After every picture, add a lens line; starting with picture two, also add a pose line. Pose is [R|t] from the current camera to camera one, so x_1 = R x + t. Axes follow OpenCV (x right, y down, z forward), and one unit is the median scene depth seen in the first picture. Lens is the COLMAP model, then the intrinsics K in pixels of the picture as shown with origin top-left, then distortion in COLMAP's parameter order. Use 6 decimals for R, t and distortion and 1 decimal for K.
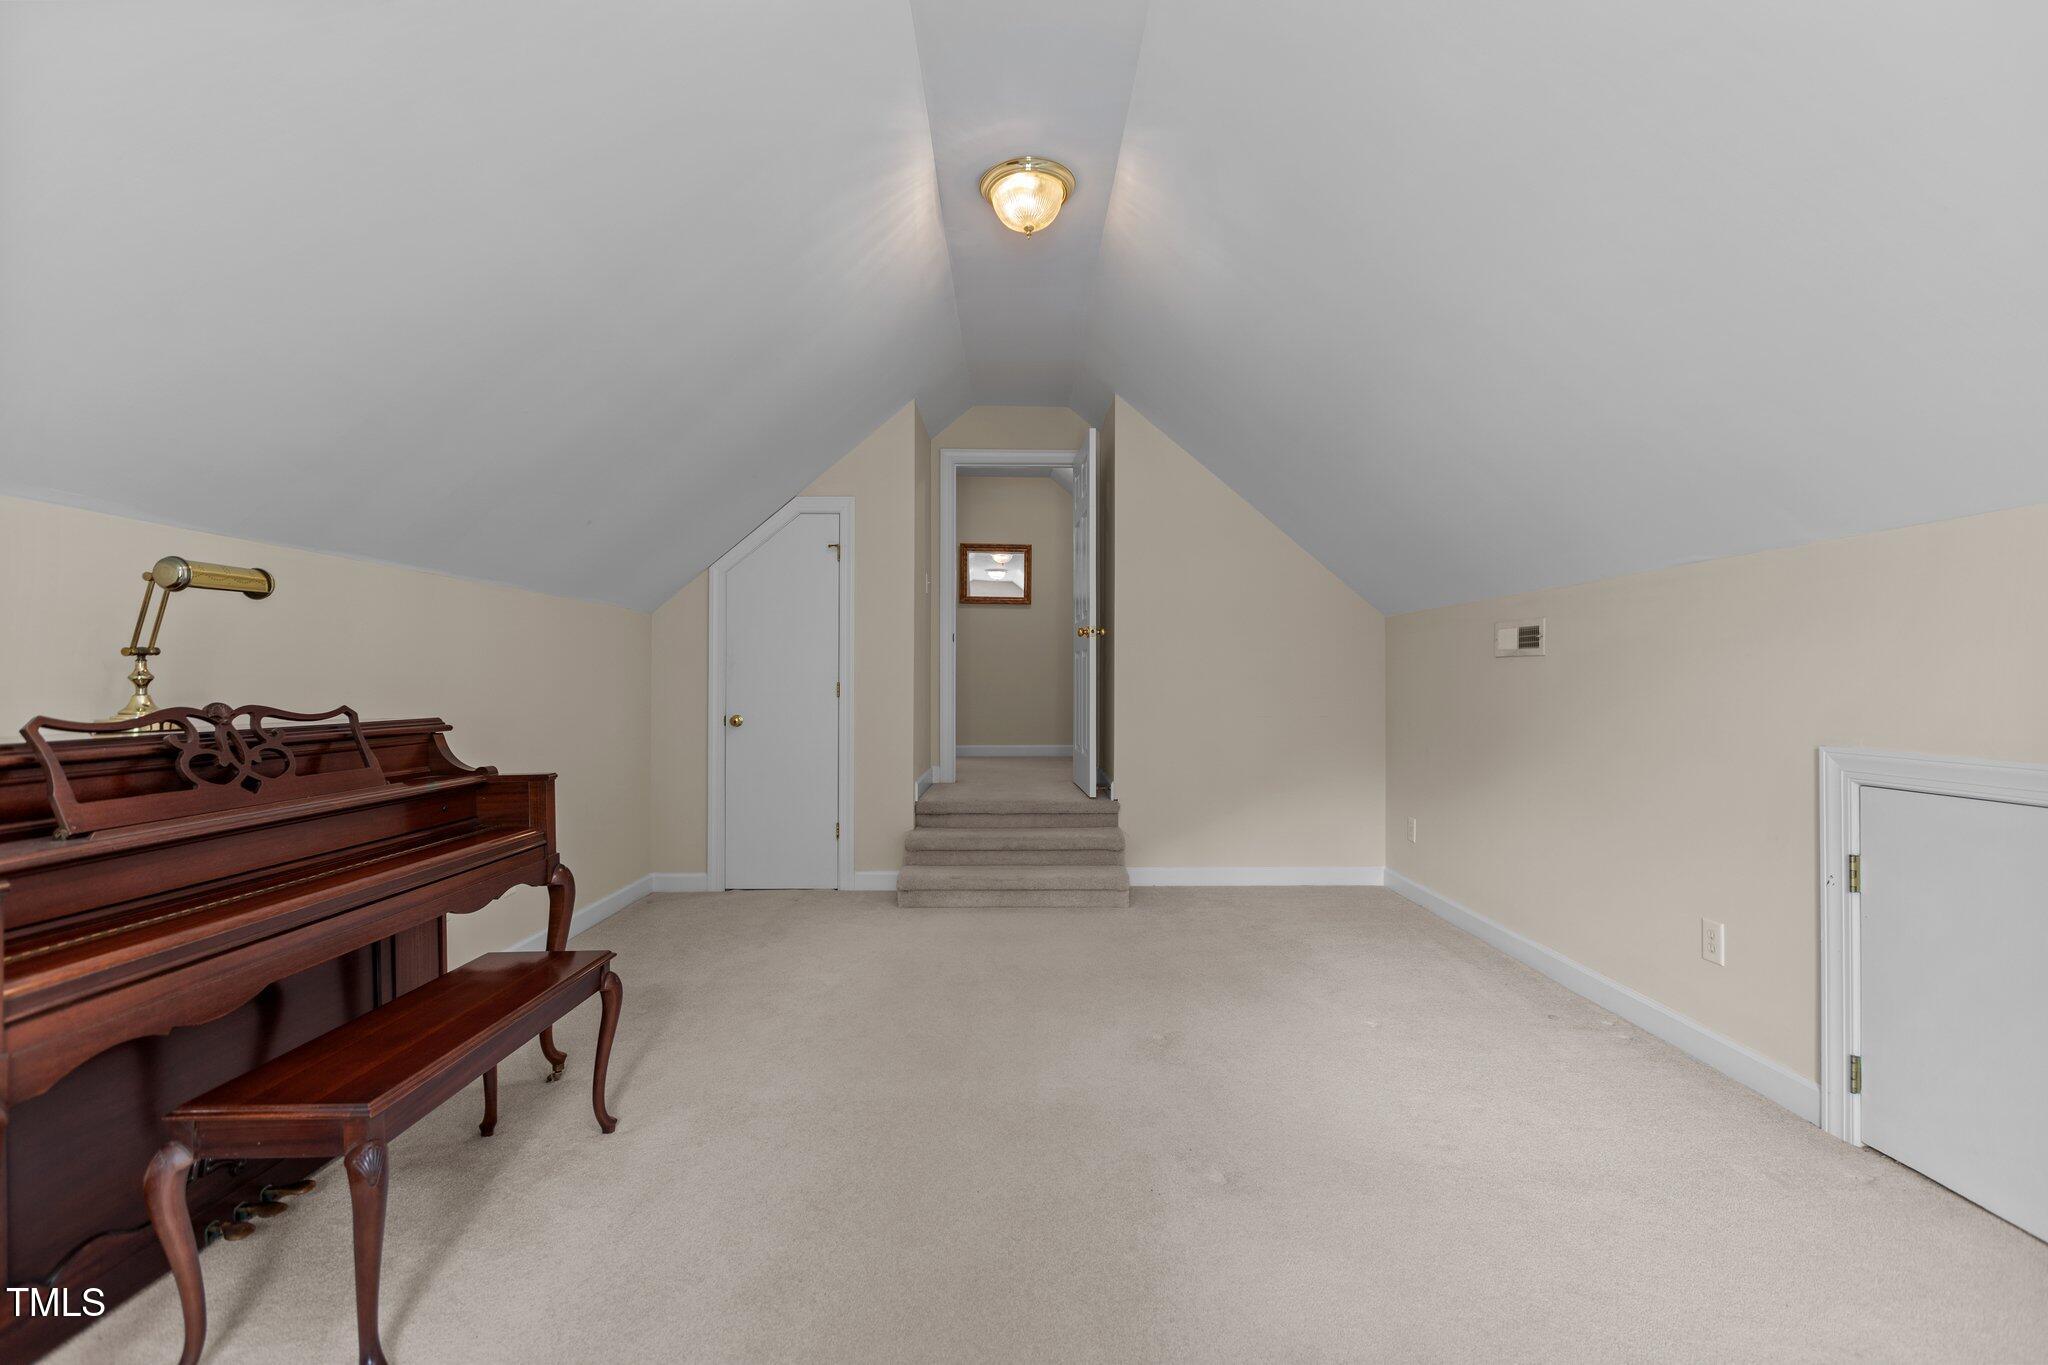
lens RADIAL K [[905.8, 0, 1027.1], [0, 905.8, 683.7], [0, 0, 1]] dist [-0.000281, -0.000141]
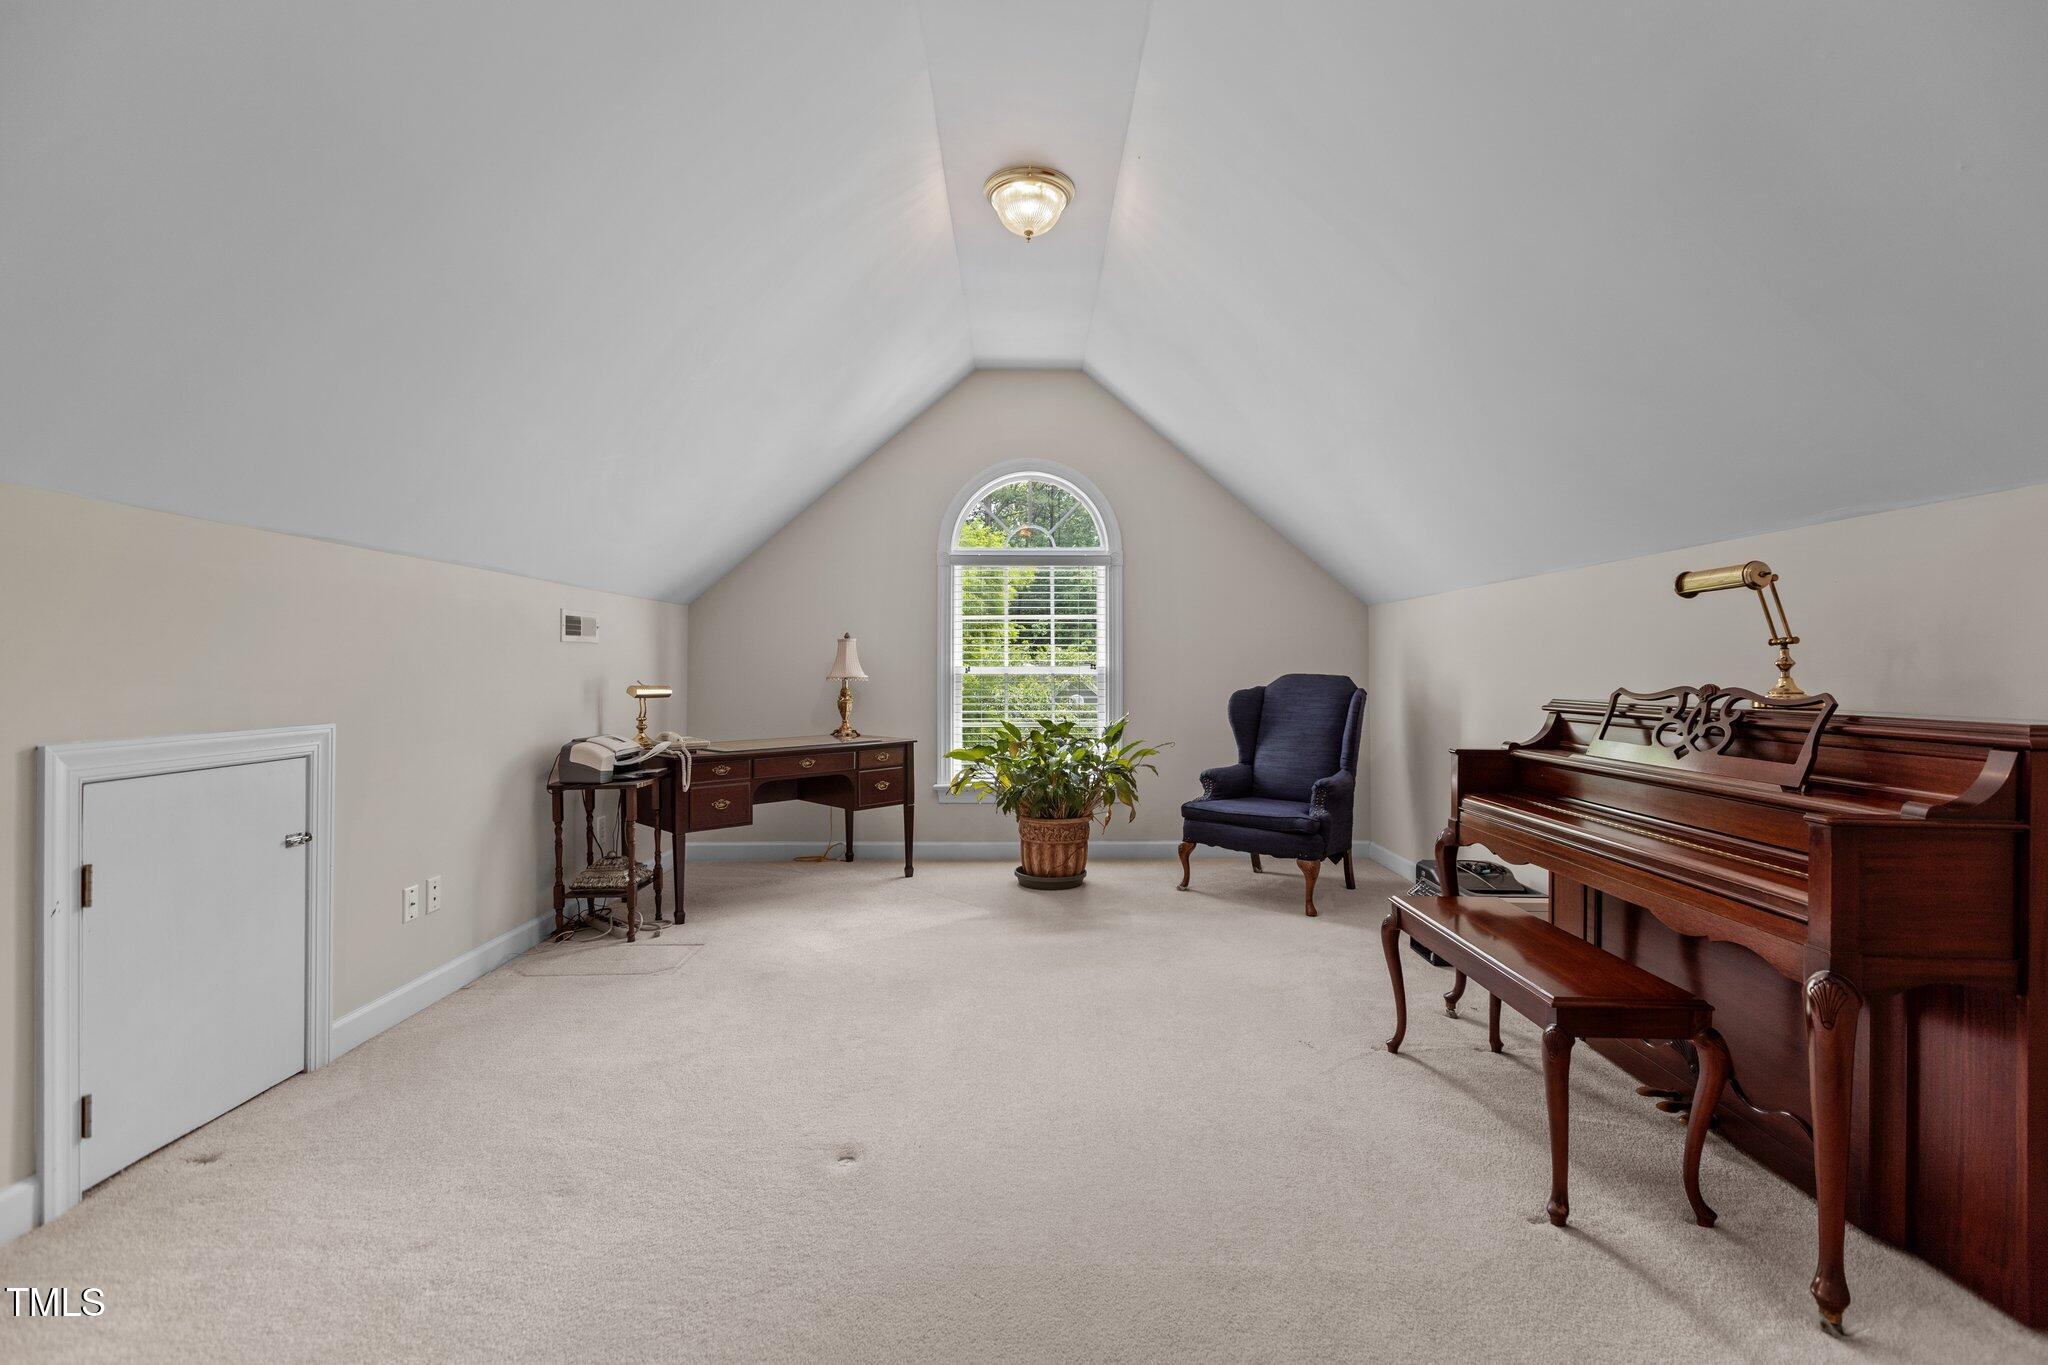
lens RADIAL K [[905.8, 0, 1027.1], [0, 905.8, 683.7], [0, 0, 1]] dist [-0.000281, -0.000141]
pose [[-0.999876, 0.000039, 0.015717, -0.003422], [0.000212, 0.999939, 0.011005, 0.006665], [-0.015716, 0.011007, -0.999816, 2.118095]]
